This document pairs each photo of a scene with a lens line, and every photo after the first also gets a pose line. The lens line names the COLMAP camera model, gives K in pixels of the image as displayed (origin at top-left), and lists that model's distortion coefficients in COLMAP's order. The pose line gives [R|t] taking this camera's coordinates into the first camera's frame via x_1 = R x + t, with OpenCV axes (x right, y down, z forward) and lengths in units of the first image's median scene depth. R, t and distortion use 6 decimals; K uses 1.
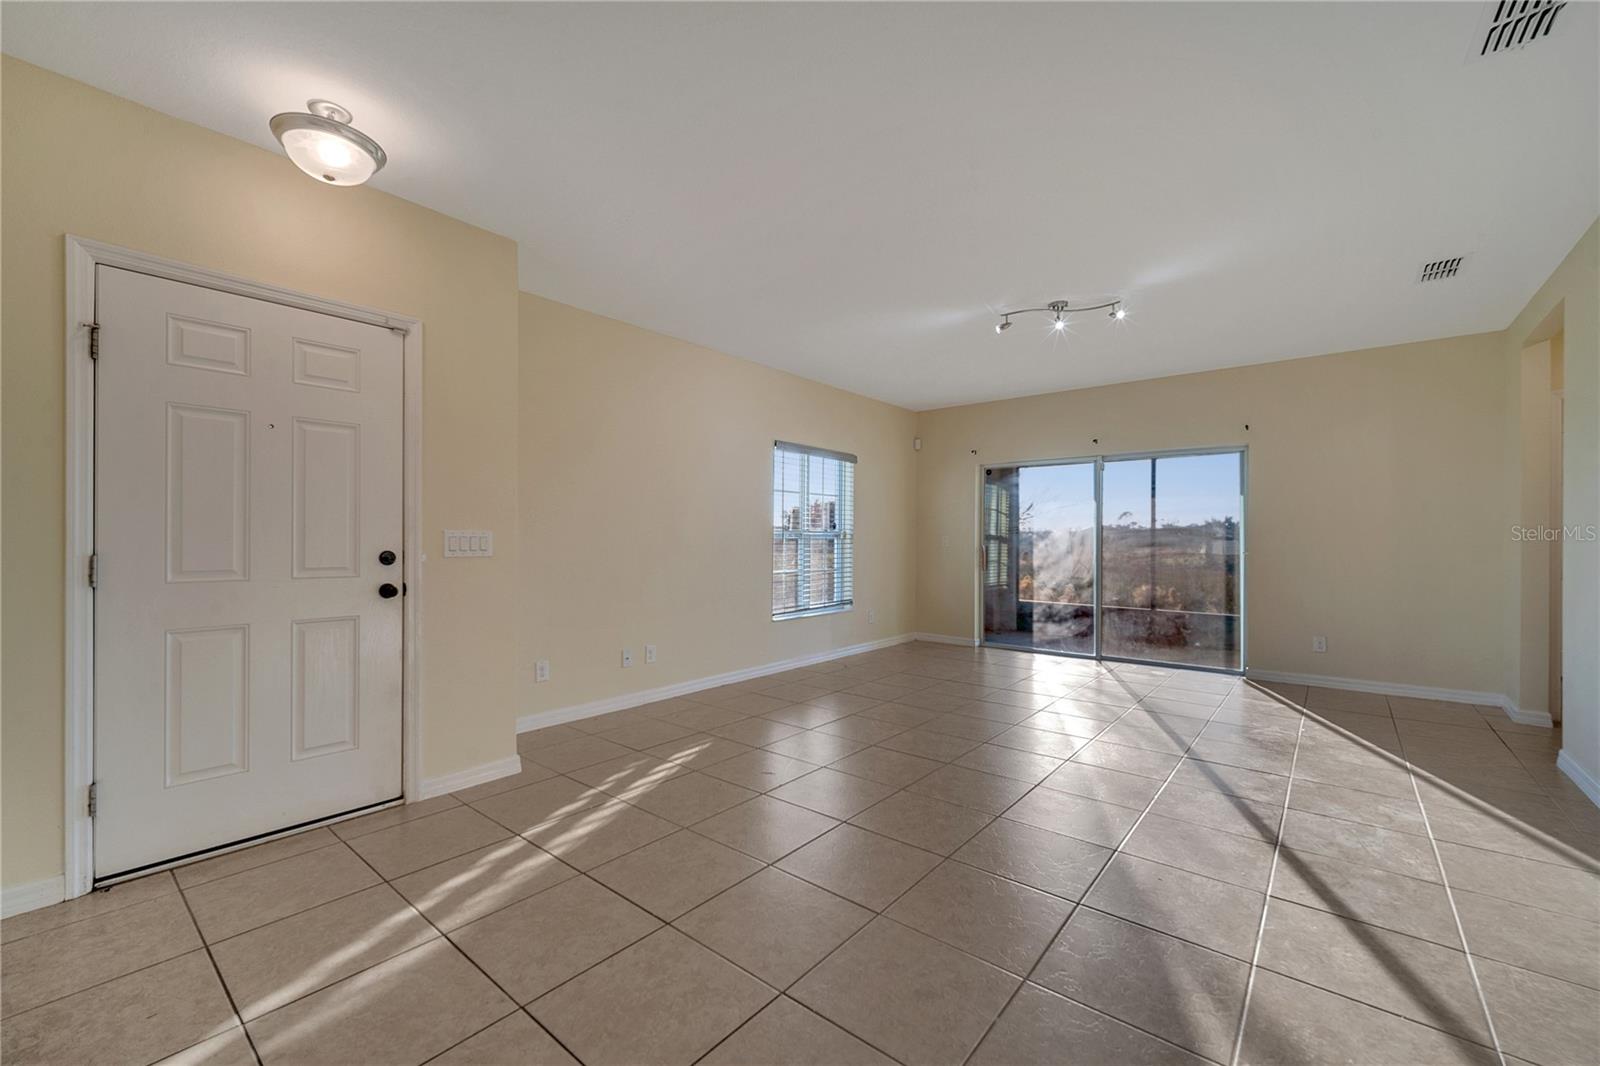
lens RADIAL K [[651.1, 0, 796.2], [0, 651.1, 538.6], [0, 0, 1]] dist [-0.000512, 0.000169]
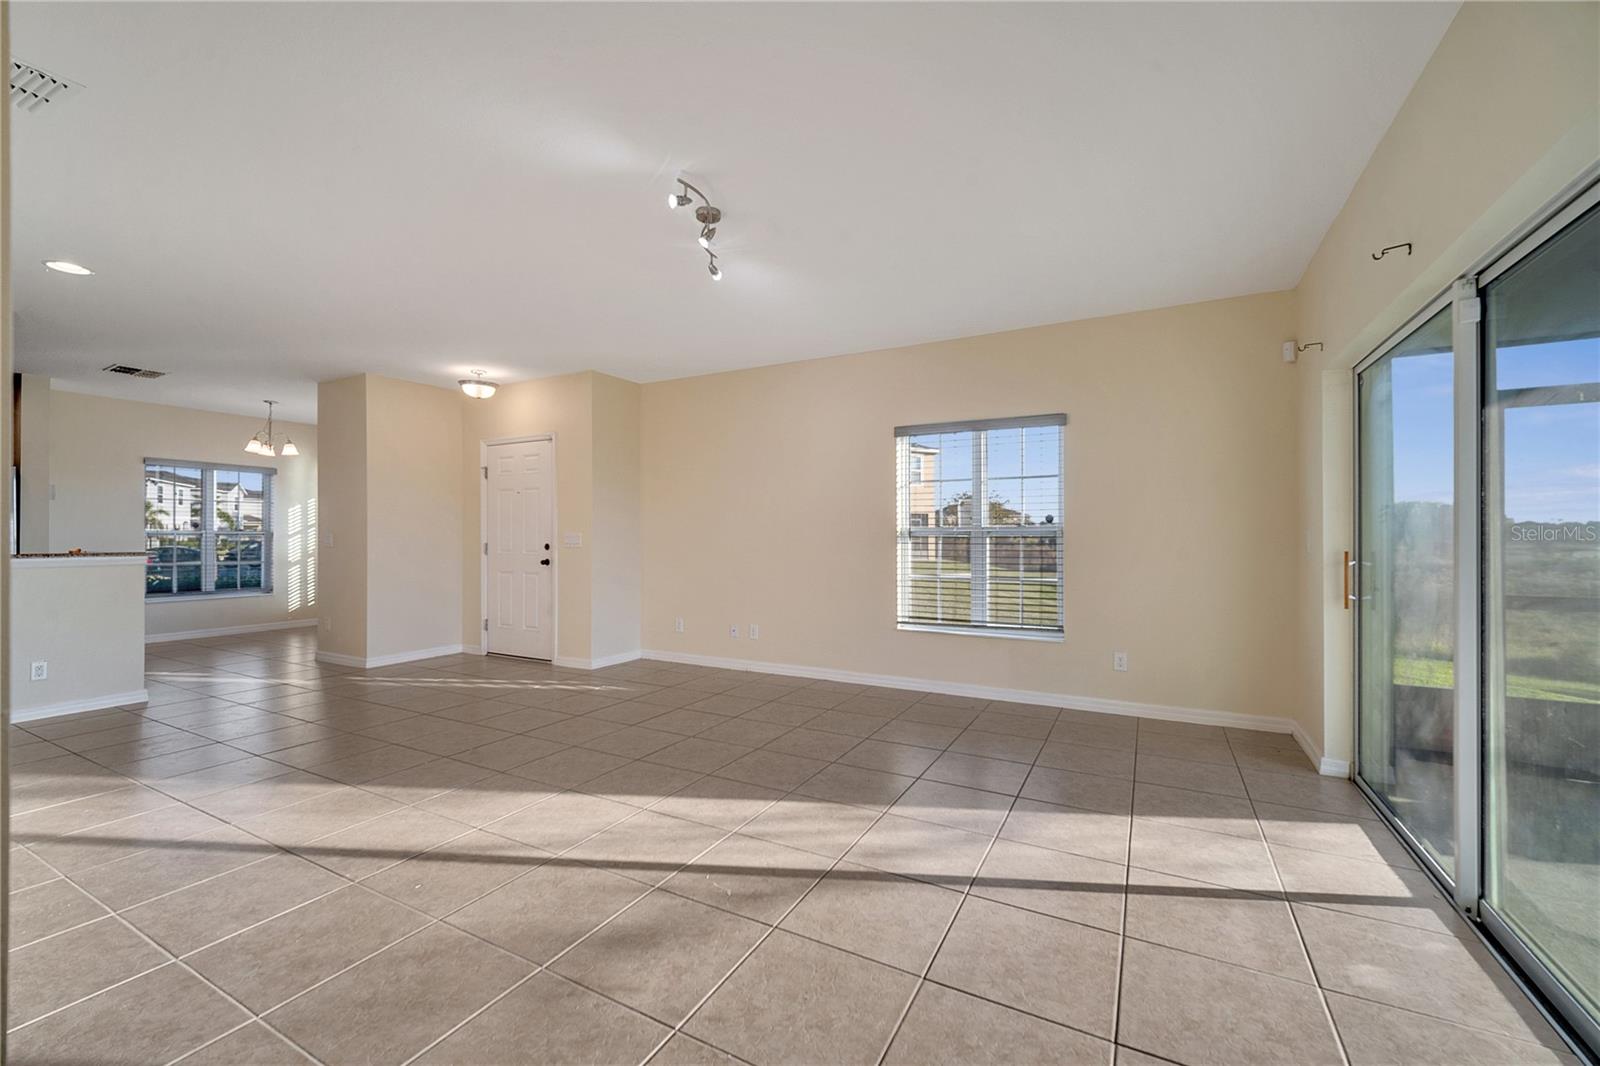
lens RADIAL K [[653.8, 0, 796.5], [0, 653.8, 532.1], [0, 0, 1]] dist [-0.000371, -0.000483]
pose [[0.191466, -0.009149, -0.981457, 1.477970], [0.000598, 0.999957, -0.009205, 0.002599], [0.981499, 0.001175, 0.191463, 1.255848]]
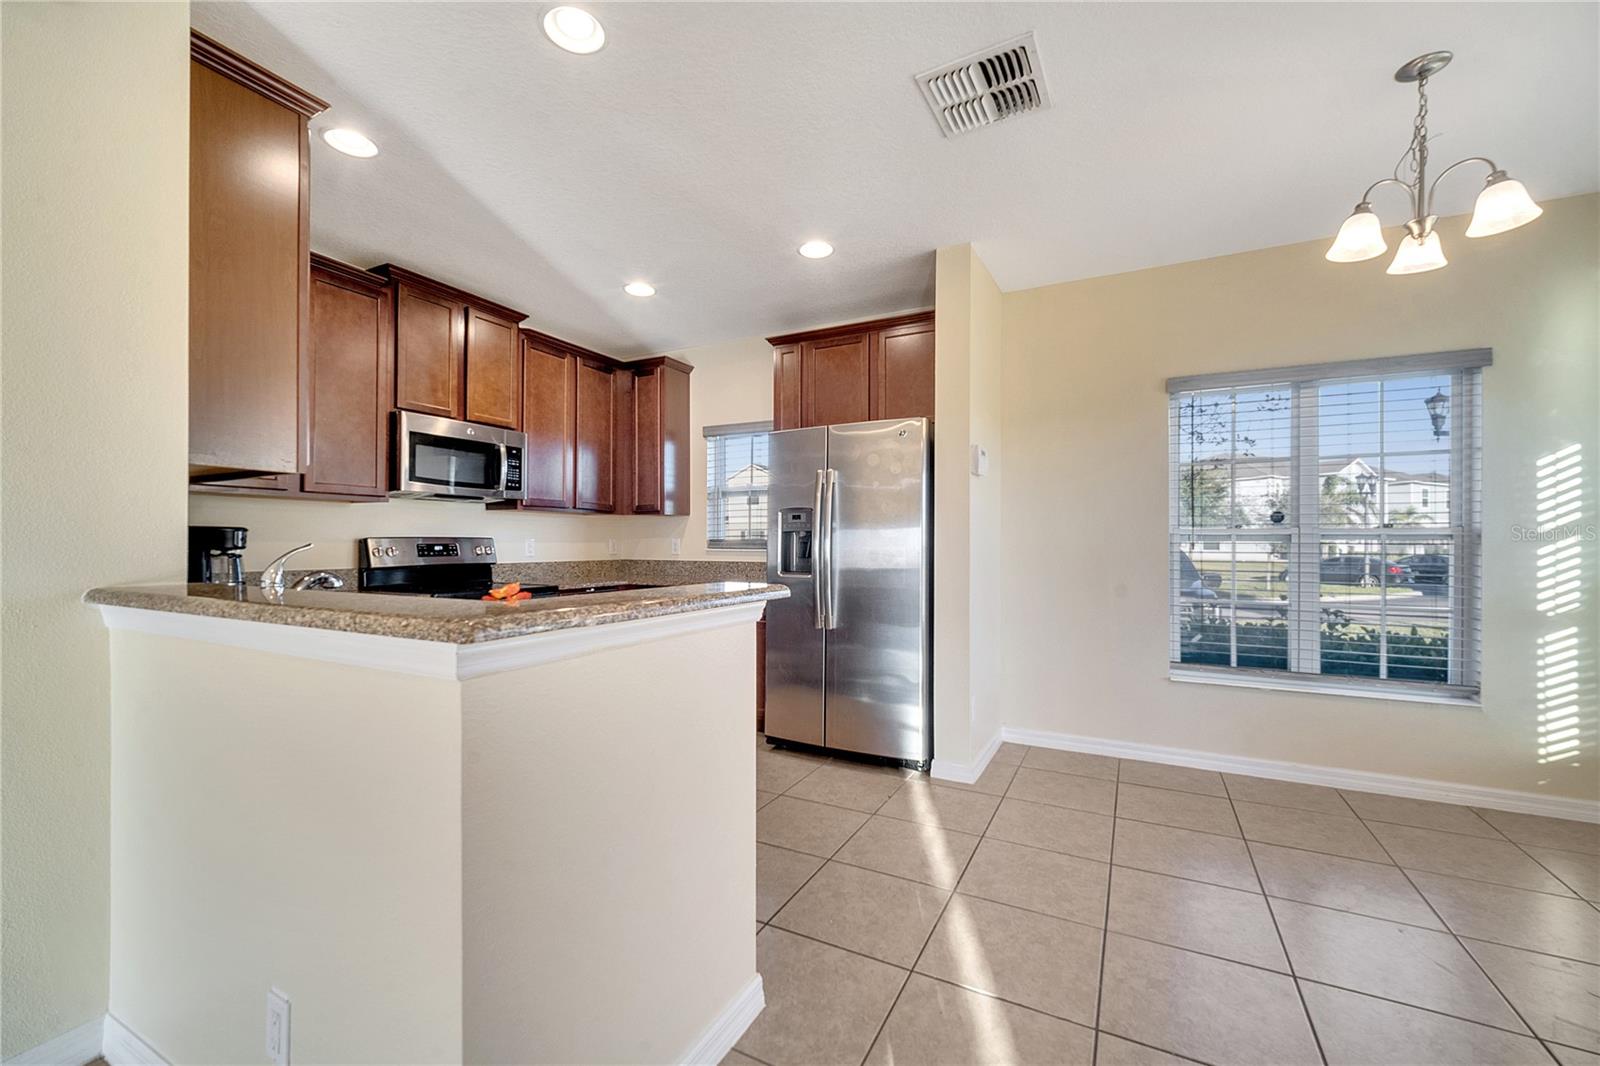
lens RADIAL K [[652.3, 0, 792.6], [0, 652.3, 543.2], [0, 0, 1]] dist [-0.000890, -0.000237]
pose [[-0.979105, -0.005021, -0.203296, -0.351940], [-0.005390, 0.999985, 0.001264, -0.001201], [0.203286, 0.002333, -0.979117, 0.403965]]
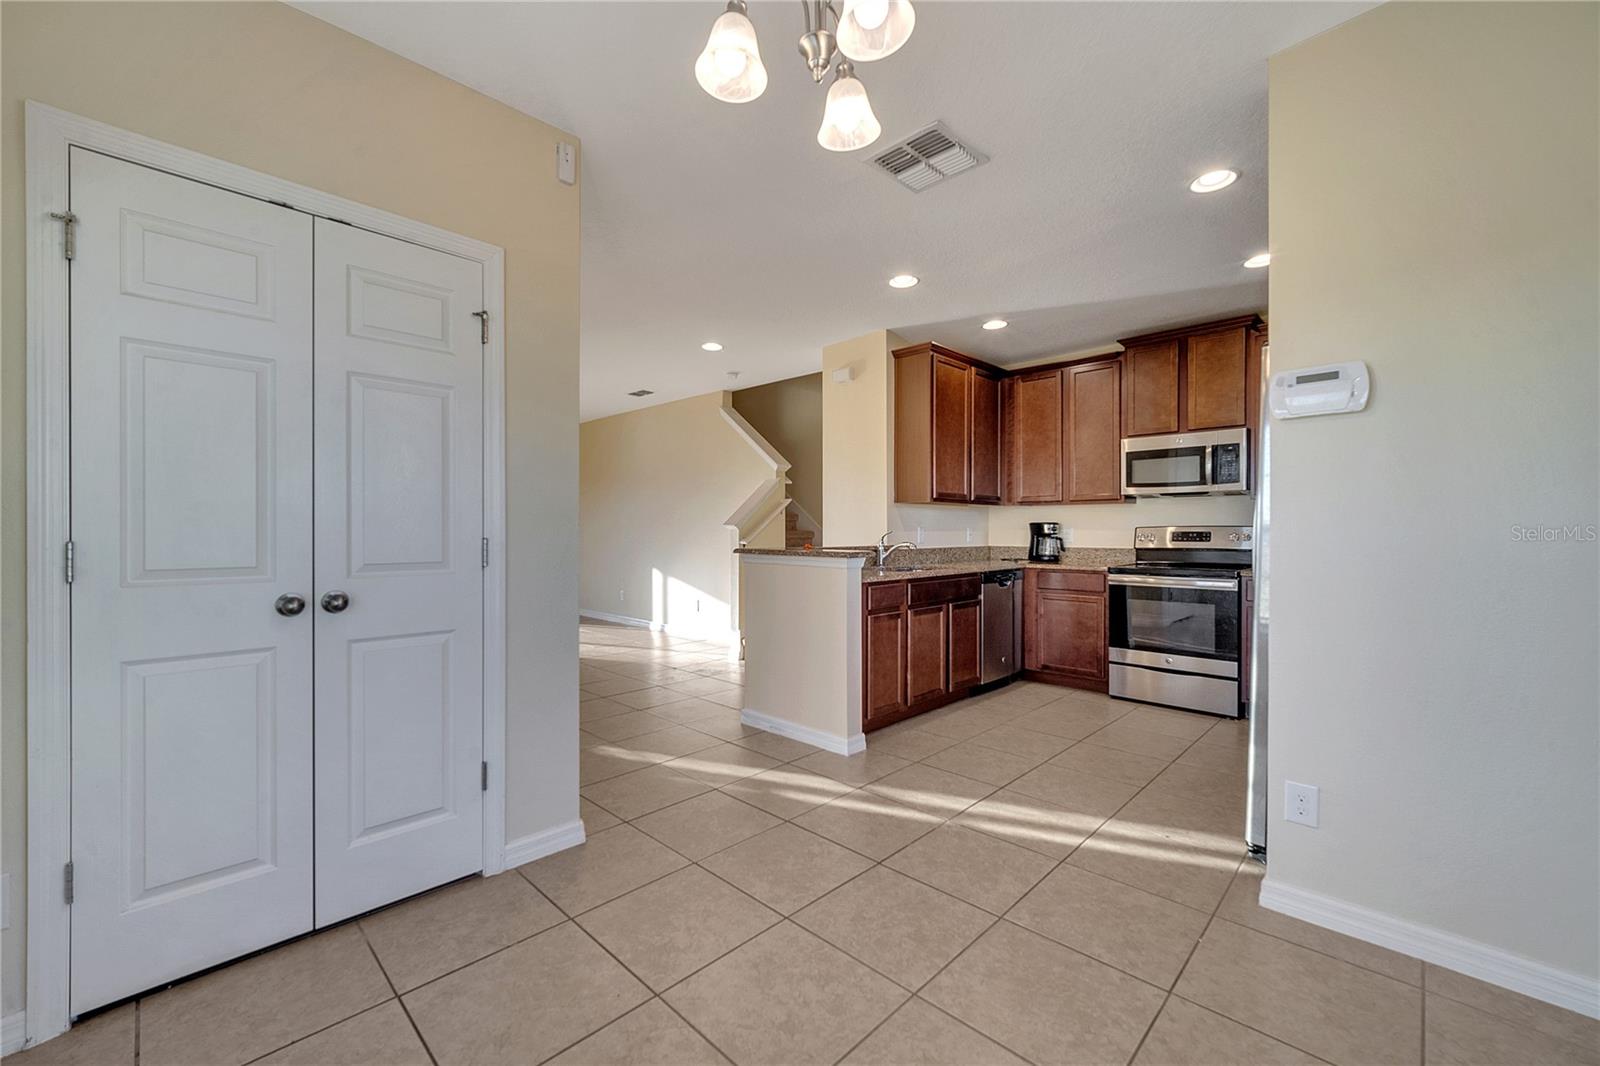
lens RADIAL K [[649.2, 0, 798.0], [0, 649.2, 537.5], [0, 0, 1]] dist [0.000627, 0.000511]
pose [[0.085674, -0.013608, 0.996230, -1.510508], [0.002681, 0.999906, 0.013427, -0.002921], [-0.996320, 0.001521, 0.085703, -0.124922]]
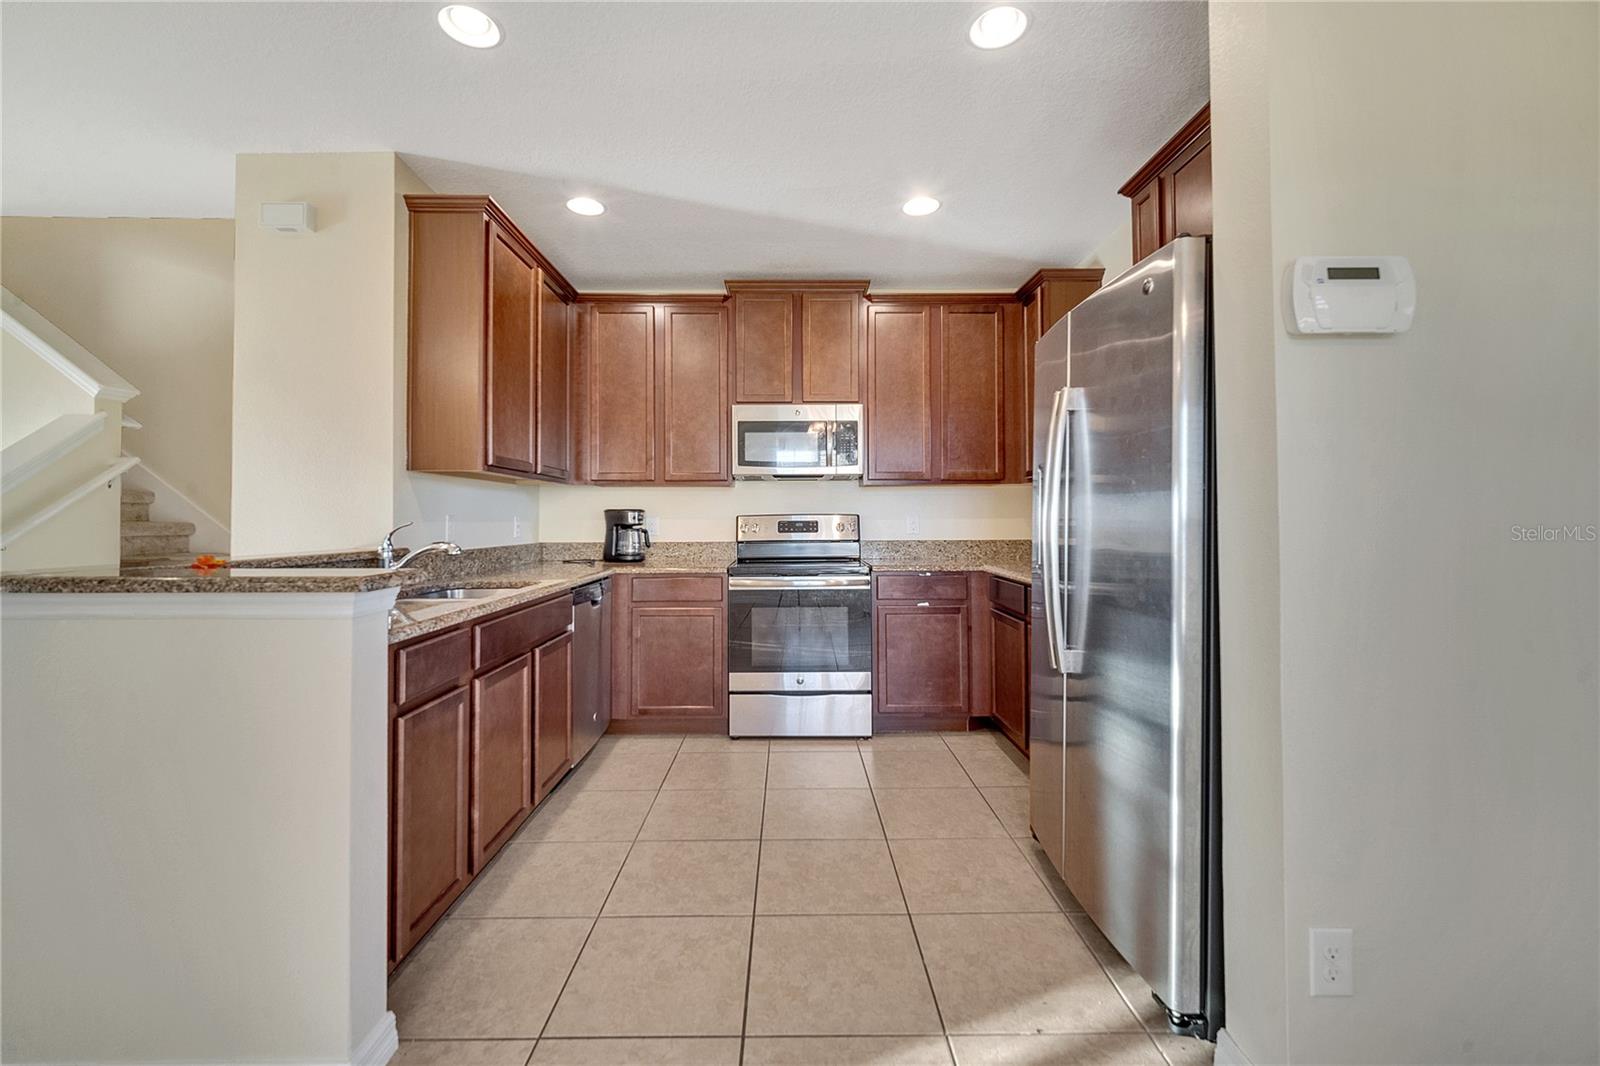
lens RADIAL K [[719.5, 0, 861.6], [0, 719.5, 506.1], [0, 0, 1]] dist [-0.000603, -0.000344]
pose [[-0.642819, 0.013596, 0.765897, -1.109285], [0.002873, 0.999878, -0.015338, -0.001262], [-0.766013, -0.007659, -0.642780, -0.078474]]
